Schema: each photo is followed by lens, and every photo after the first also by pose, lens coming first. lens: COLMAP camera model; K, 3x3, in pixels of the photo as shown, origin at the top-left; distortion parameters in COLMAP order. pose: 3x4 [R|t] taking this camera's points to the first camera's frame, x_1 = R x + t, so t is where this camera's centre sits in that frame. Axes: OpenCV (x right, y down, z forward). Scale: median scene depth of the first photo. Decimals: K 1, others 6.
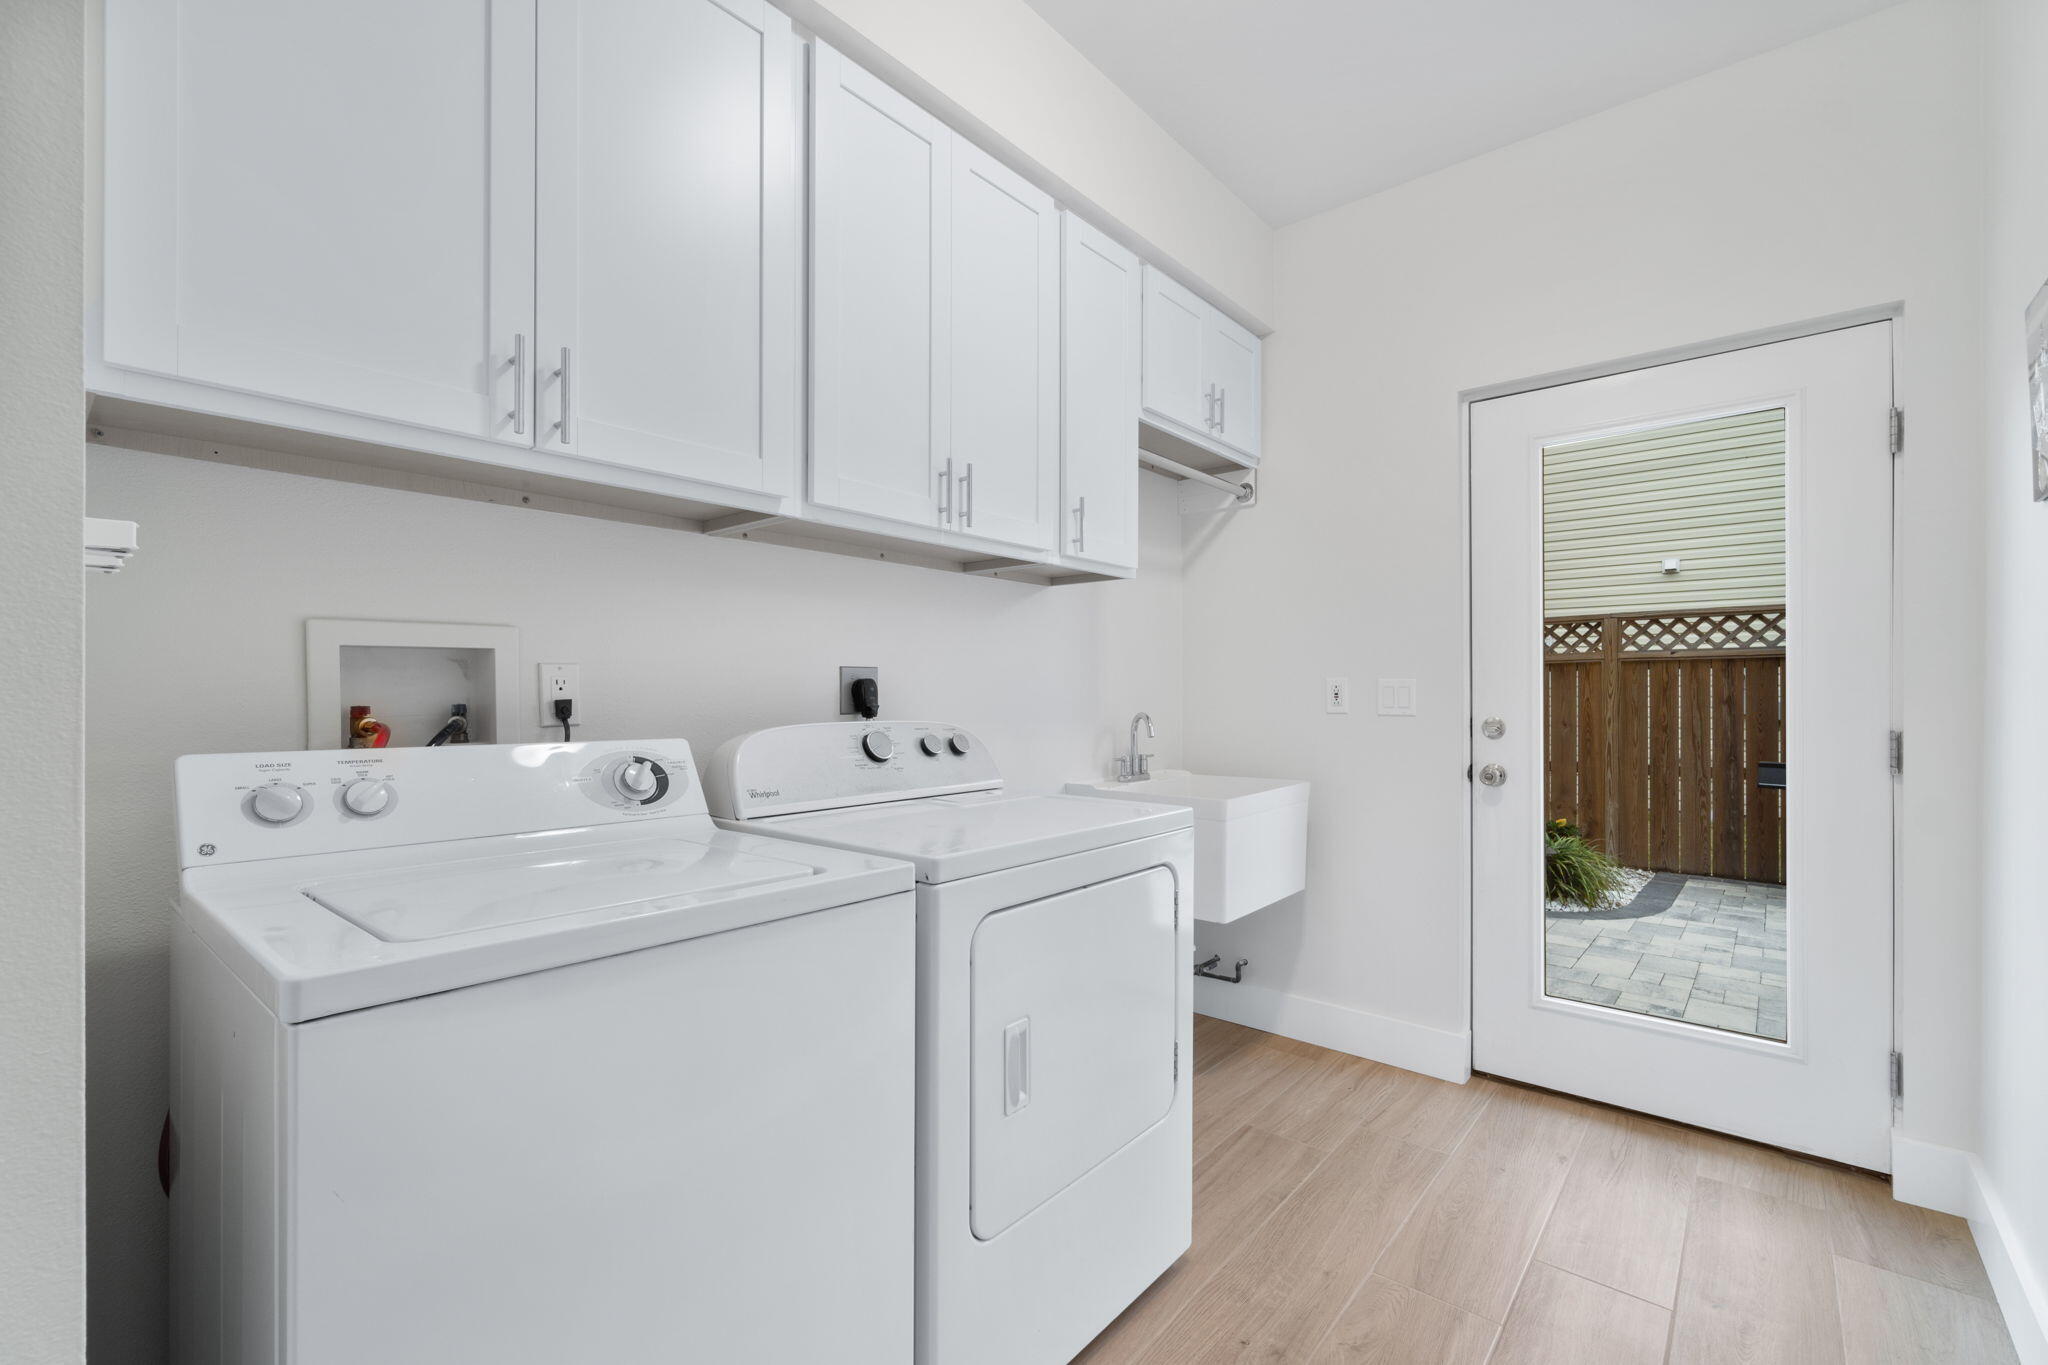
lens RADIAL K [[883.8, 0, 1014.4], [0, 883.8, 685.9], [0, 0, 1]] dist [-0.004824, 0.000121]
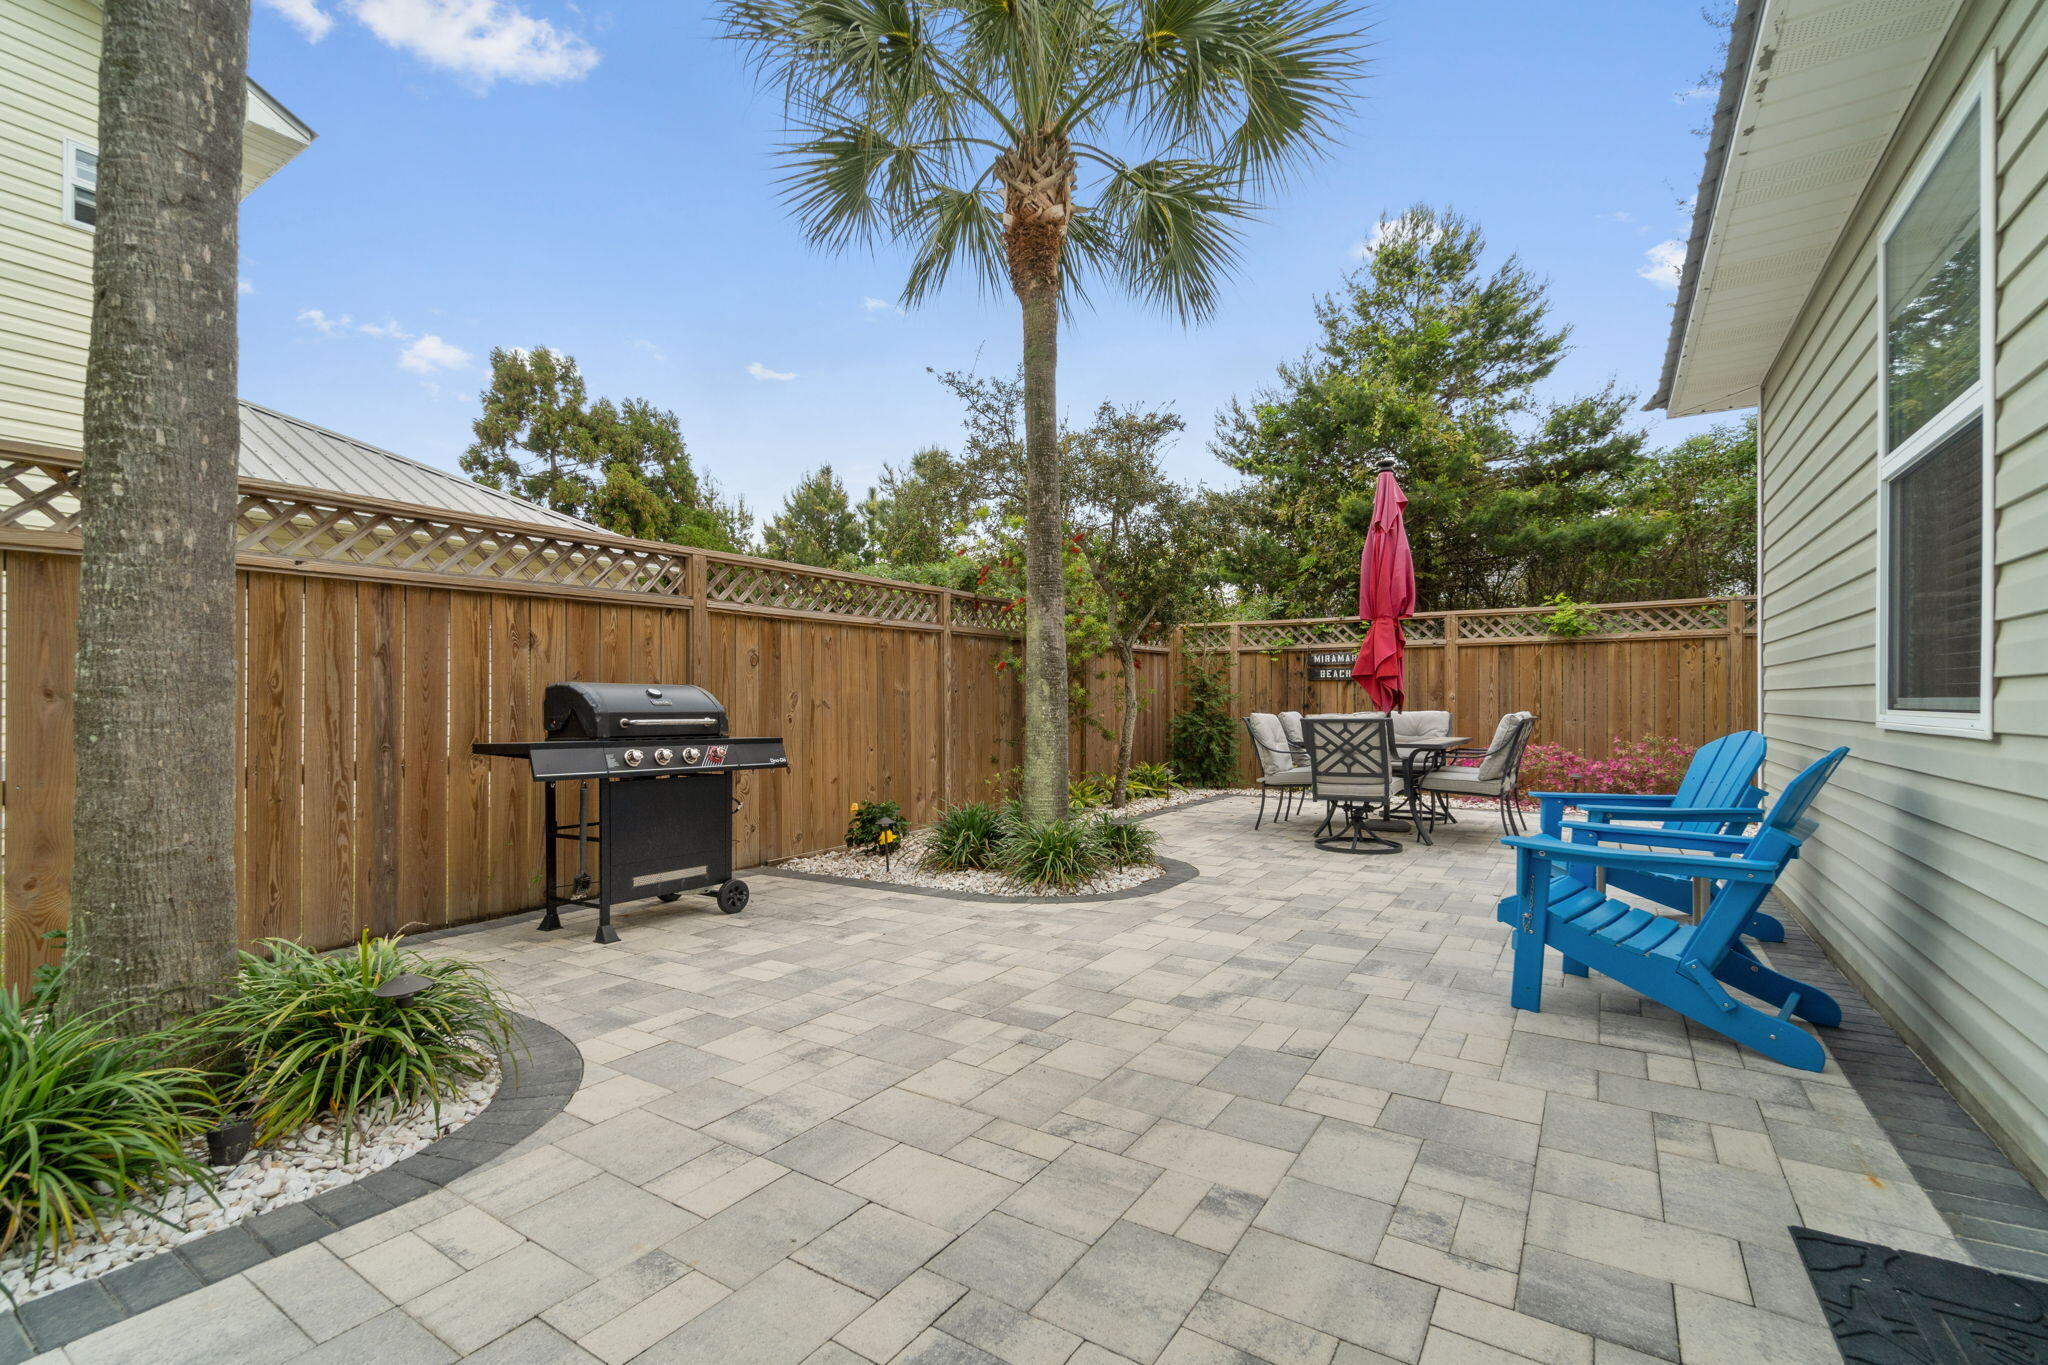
lens RADIAL K [[895.7, 0, 1017.5], [0, 895.7, 690.4], [0, 0, 1]] dist [-0.003222, -0.000260]
pose [[-0.131746, 0.008216, 0.991249, 0.131937], [-0.013036, 0.999865, -0.010020, 0.043712], [-0.991198, -0.014242, -0.131621, 0.633818]]
